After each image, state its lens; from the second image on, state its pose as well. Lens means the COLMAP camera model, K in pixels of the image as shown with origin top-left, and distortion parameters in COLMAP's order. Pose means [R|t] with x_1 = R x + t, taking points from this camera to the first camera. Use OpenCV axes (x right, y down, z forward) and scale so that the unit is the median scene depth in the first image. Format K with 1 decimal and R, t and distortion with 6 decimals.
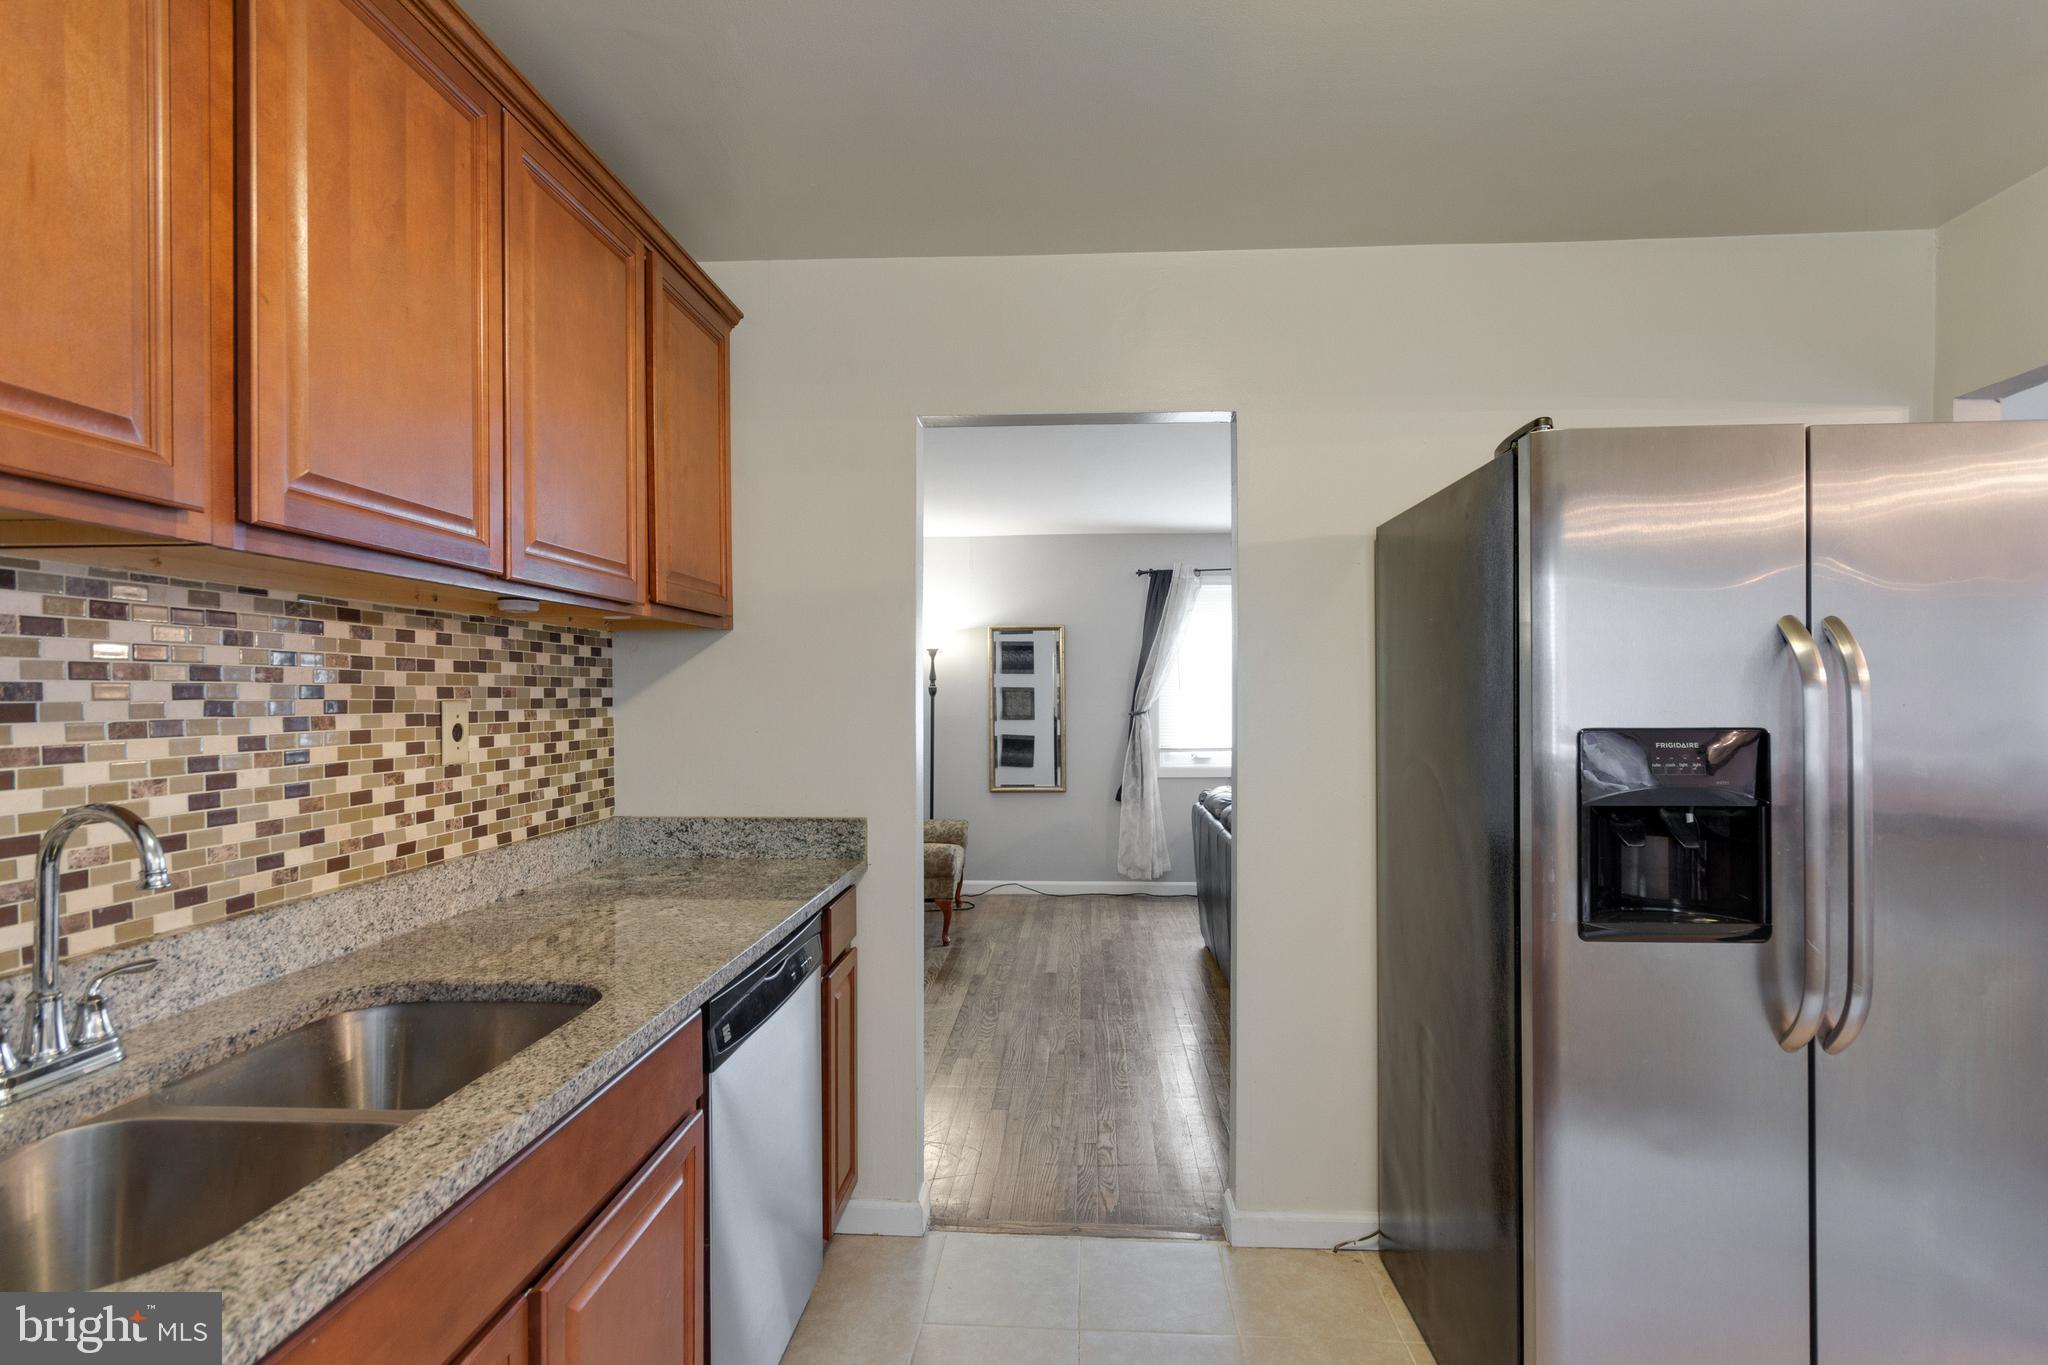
lens RADIAL K [[939.7, 0, 1027.4], [0, 939.7, 689.0], [0, 0, 1]] dist [0.003732, 0.000001]
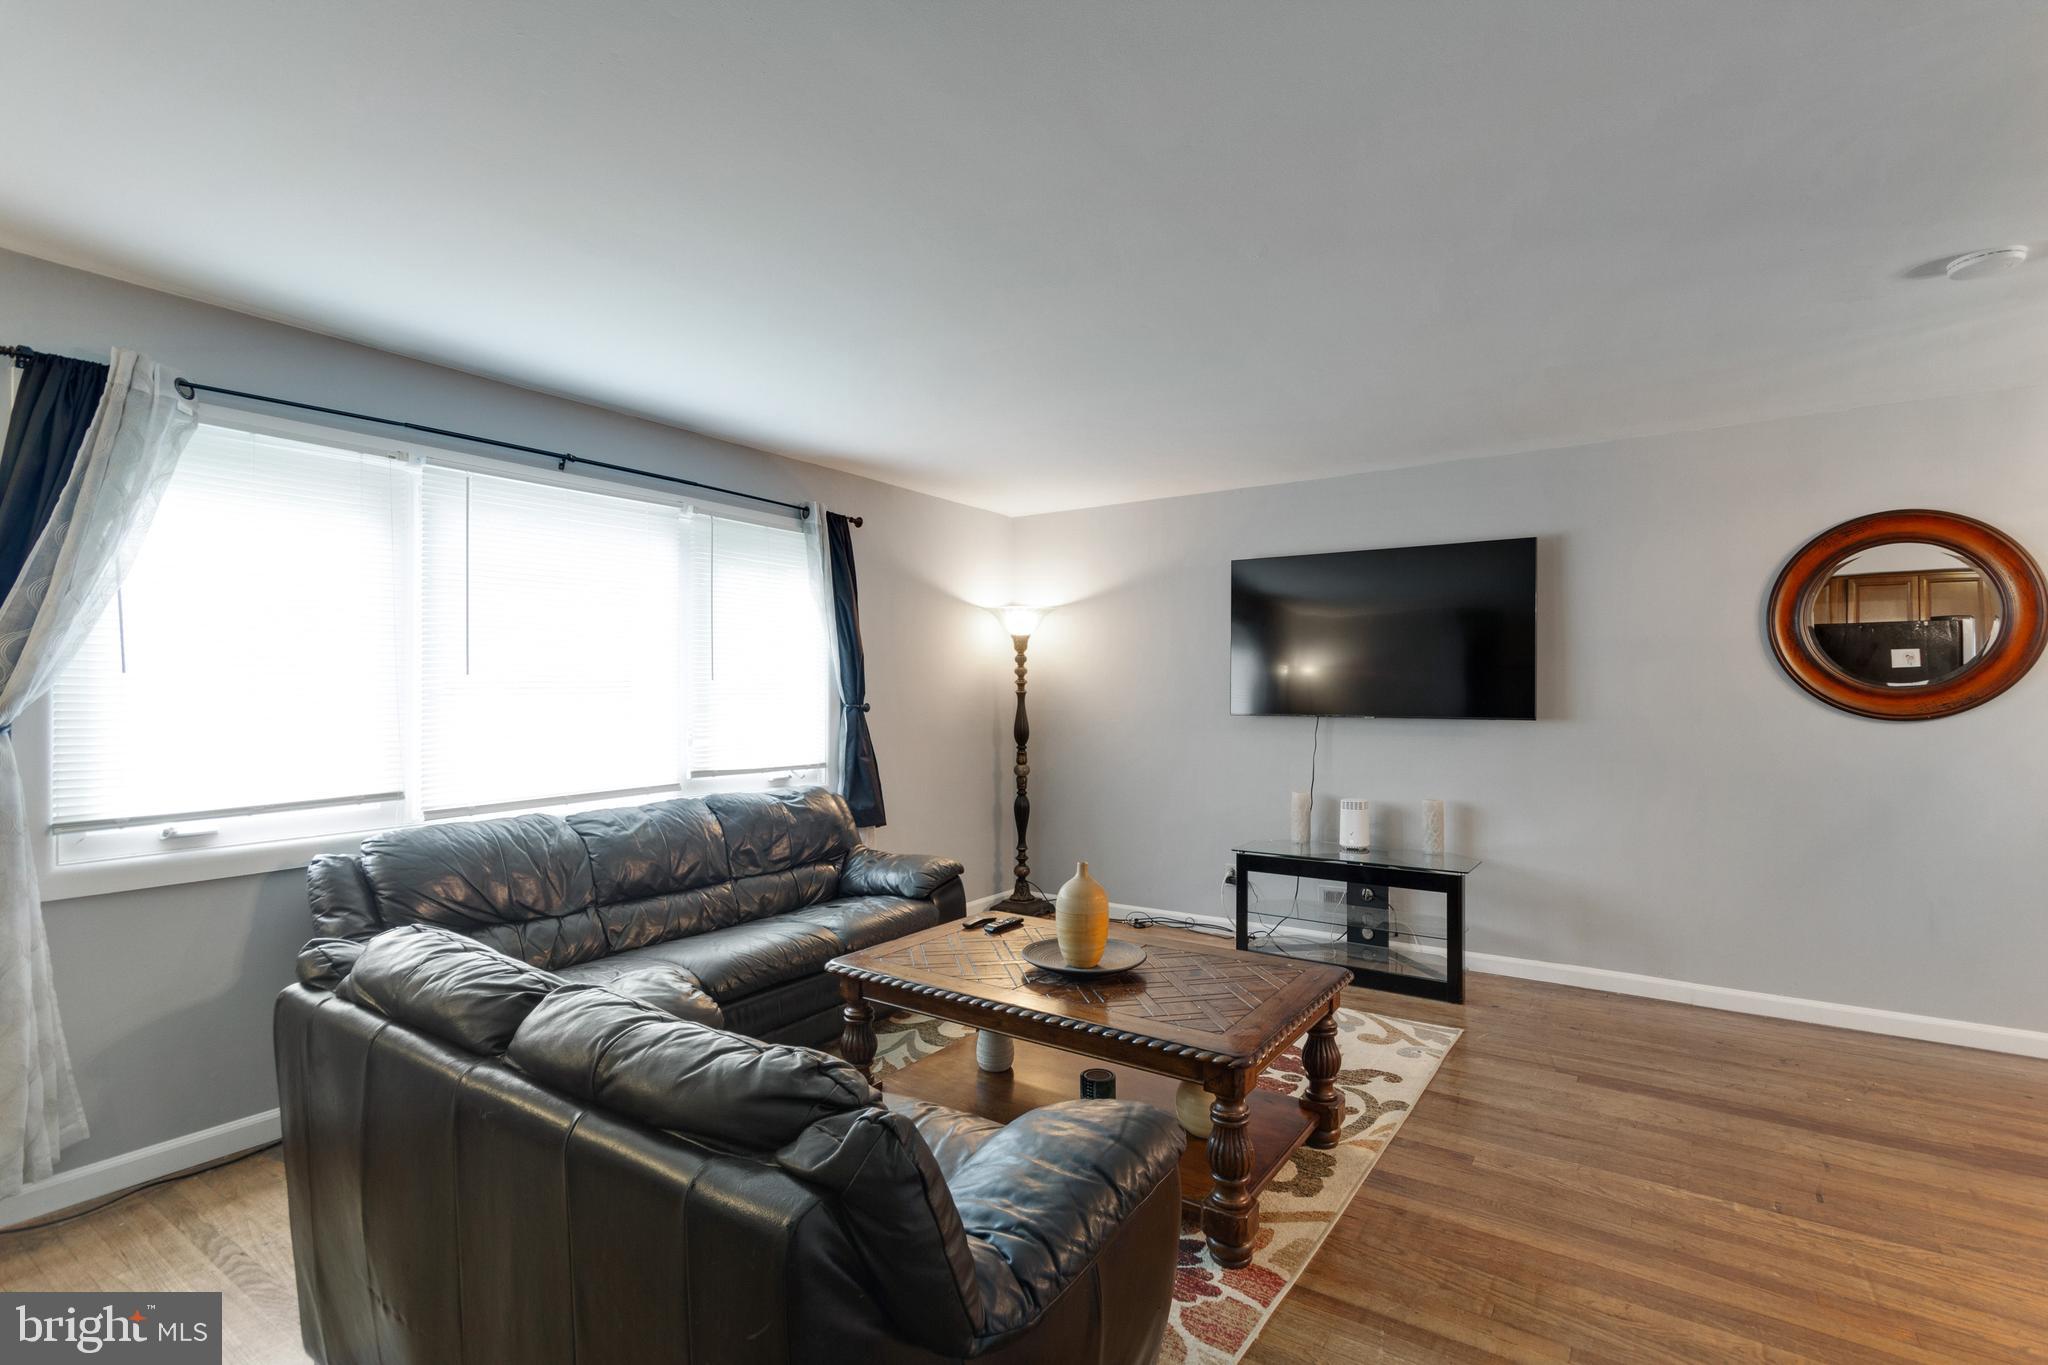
lens RADIAL K [[939.7, 0, 1026.8], [0, 939.7, 688.1], [0, 0, 1]] dist [0.003732, 0.000001]
pose [[0.510869, 0.006921, 0.859630, 0.013729], [-0.002579, 0.999975, -0.006518, 0.009219], [-0.859654, 0.001113, 0.510875, 0.466549]]
